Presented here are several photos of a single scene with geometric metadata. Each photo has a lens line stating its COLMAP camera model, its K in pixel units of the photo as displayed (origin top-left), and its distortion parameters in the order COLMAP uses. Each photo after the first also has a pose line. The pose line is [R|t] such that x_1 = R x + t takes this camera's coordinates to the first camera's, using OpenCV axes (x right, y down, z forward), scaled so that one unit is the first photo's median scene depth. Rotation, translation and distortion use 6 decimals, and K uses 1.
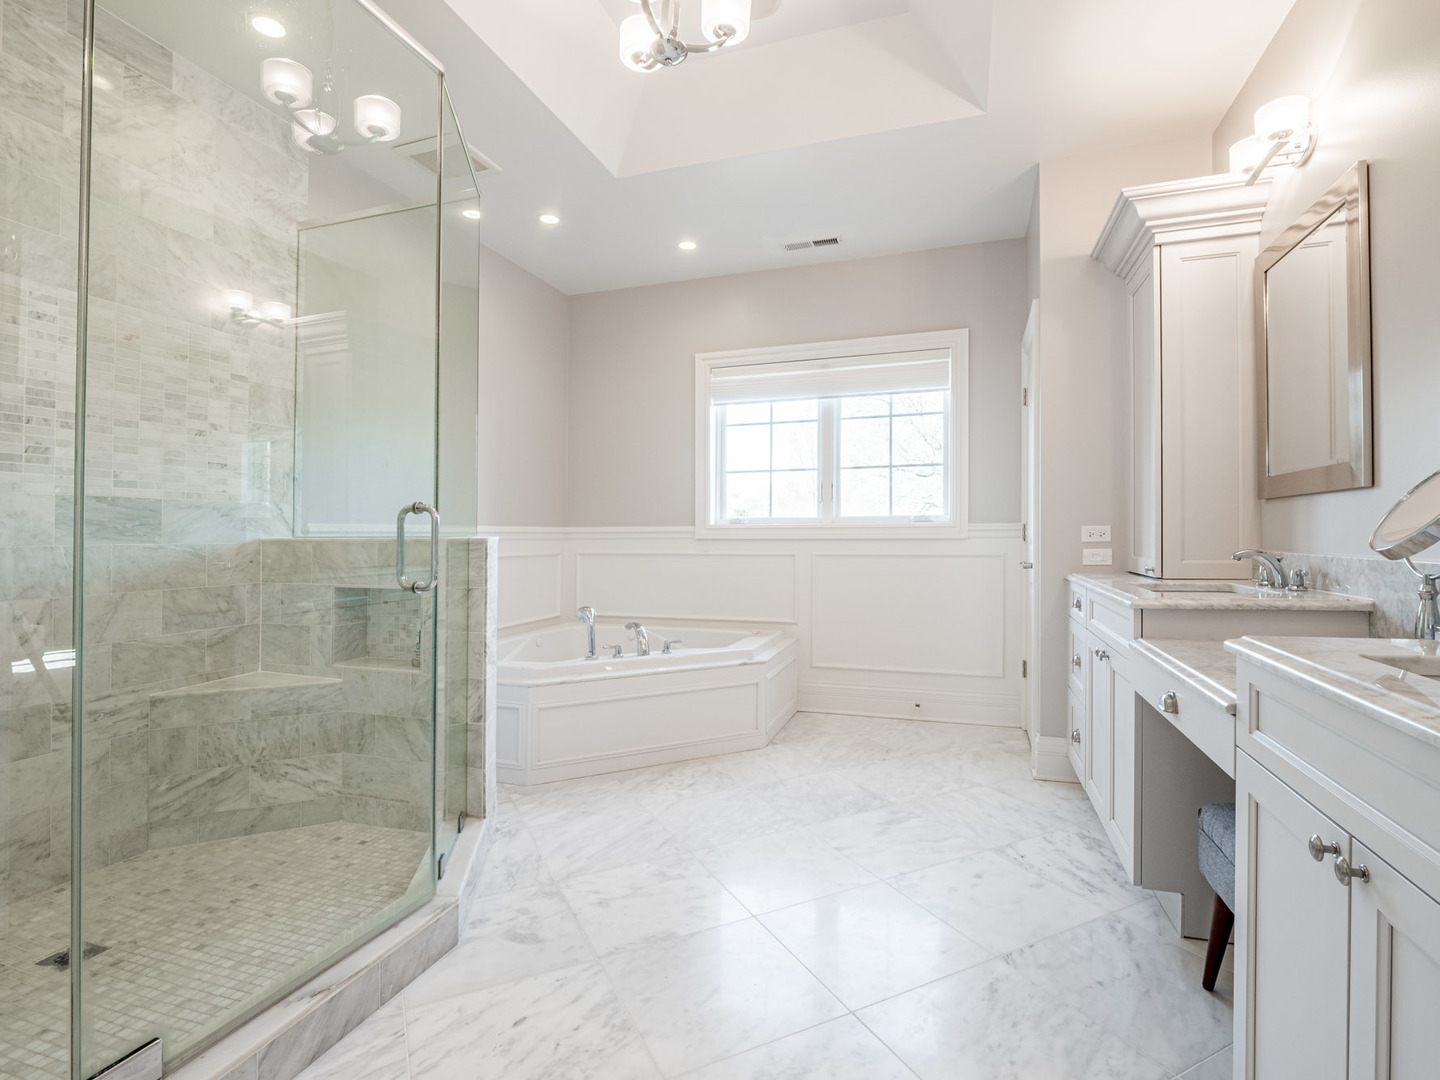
lens RADIAL K [[705.4, 0, 720.0], [0, 705.4, 540.0], [0, 0, 1]] dist [-0.004175, -0.001938]
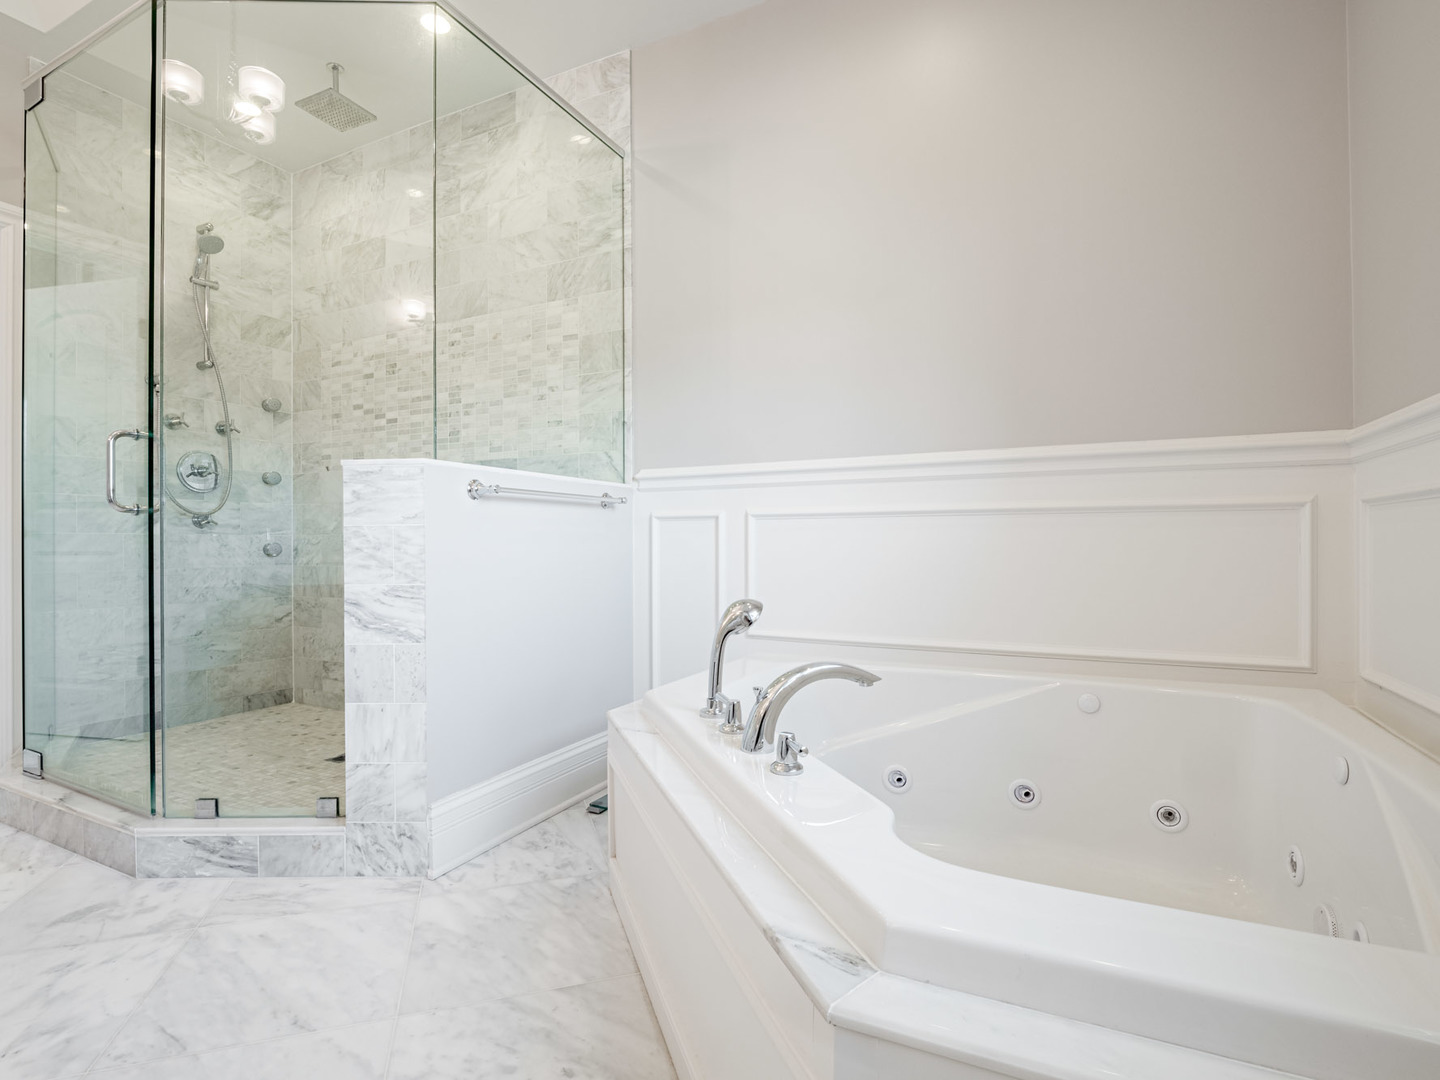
lens RADIAL K [[705.4, 0, 720.0], [0, 705.4, 540.0], [0, 0, 1]] dist [-0.004175, -0.001938]
pose [[-0.139690, -0.008523, -0.990159, 0.352724], [-0.009390, 0.999929, -0.007283, 0.085123], [0.990151, 0.008280, -0.139760, 1.447983]]
